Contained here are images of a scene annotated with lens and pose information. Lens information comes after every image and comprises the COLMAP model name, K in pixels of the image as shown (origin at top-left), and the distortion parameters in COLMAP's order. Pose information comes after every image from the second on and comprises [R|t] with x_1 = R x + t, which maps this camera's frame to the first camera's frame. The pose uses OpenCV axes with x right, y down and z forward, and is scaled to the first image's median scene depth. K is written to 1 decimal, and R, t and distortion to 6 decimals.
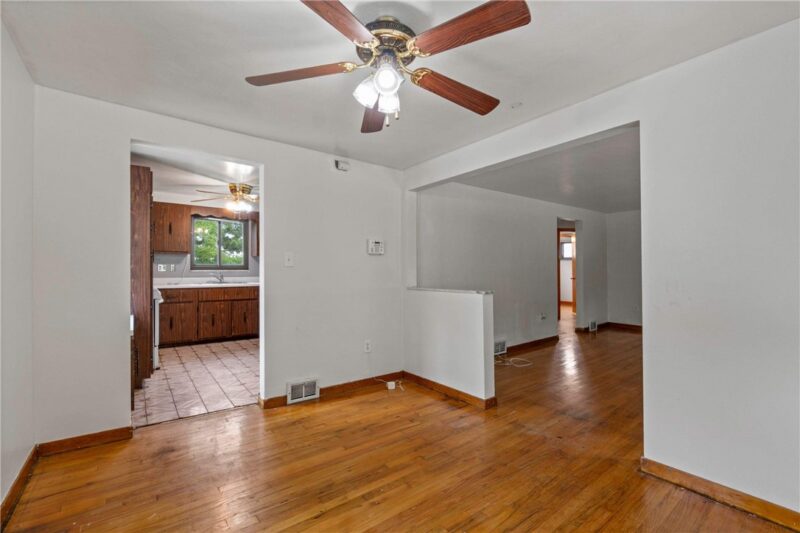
lens RADIAL K [[347.6, 0, 402.1], [0, 347.6, 266.1], [0, 0, 1]] dist [-0.002190, -0.000178]
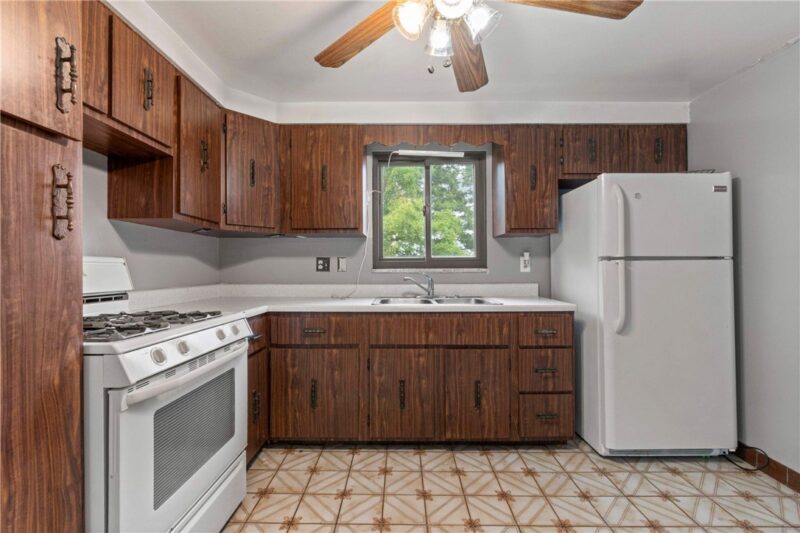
lens RADIAL K [[347.6, 0, 398.9], [0, 347.6, 264.3], [0, 0, 1]] dist [-0.002190, -0.000178]
pose [[0.783105, -0.008560, -0.621830, -0.293532], [0.006651, 0.999963, -0.005389, 0.008518], [0.621854, 0.000085, 0.783133, 0.673701]]
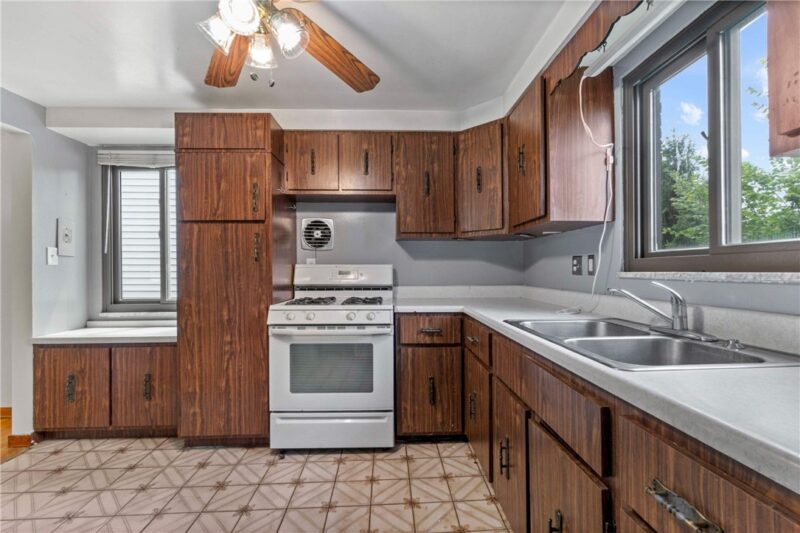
lens RADIAL K [[347.6, 0, 398.7], [0, 347.6, 271.3], [0, 0, 1]] dist [-0.002190, -0.000178]
pose [[-0.572870, 0.007399, -0.819613, -0.272718], [0.013563, 0.999908, -0.000453, 0.009490], [0.819534, -0.011376, -0.572917, 1.059482]]
